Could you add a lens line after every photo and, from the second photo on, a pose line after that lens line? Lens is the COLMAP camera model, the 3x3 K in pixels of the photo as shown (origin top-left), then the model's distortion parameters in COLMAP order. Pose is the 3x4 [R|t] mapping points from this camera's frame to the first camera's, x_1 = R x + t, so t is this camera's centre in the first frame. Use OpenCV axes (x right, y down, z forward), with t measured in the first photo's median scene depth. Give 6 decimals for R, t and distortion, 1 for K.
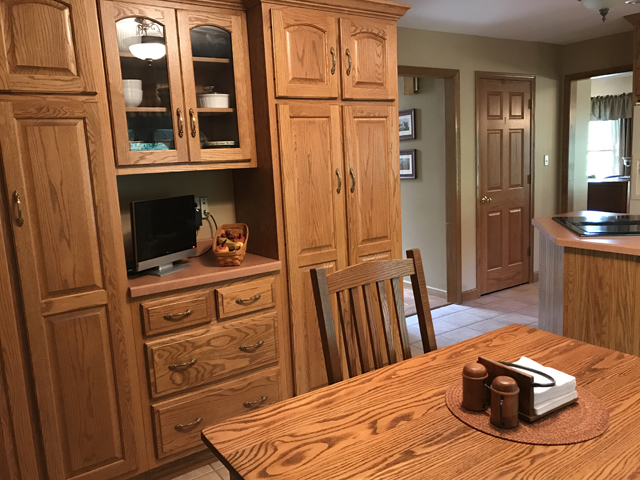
lens RADIAL K [[528.0, 0, 319.5], [0, 528.0, 241.4], [0, 0, 1]] dist [0.034155, -0.035515]
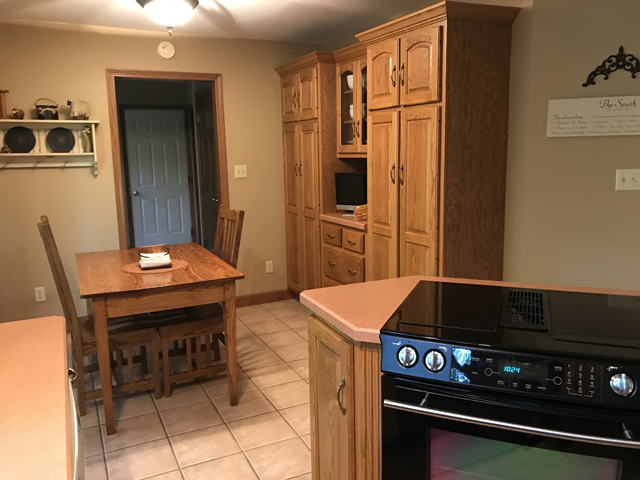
lens RADIAL K [[528.0, 0, 320.3], [0, 528.0, 242.7], [0, 0, 1]] dist [0.034155, -0.035515]
pose [[-0.148162, 0.226210, -0.962745, 1.341907], [-0.120214, 0.962151, 0.244571, -0.252299], [0.981630, 0.151971, -0.115361, 1.045477]]
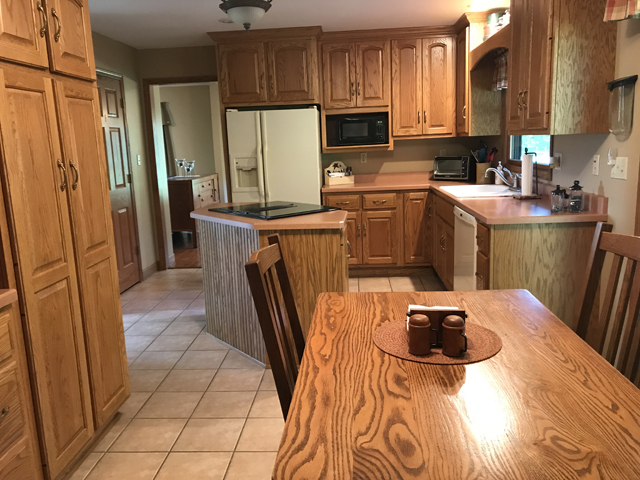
lens RADIAL K [[528.0, 0, 322.6], [0, 528.0, 236.7], [0, 0, 1]] dist [0.034155, -0.035515]
pose [[0.613085, -0.116110, 0.781438, -0.369599], [0.133453, 0.990147, 0.042419, -0.006627], [-0.778664, 0.078279, 0.622540, 0.226354]]
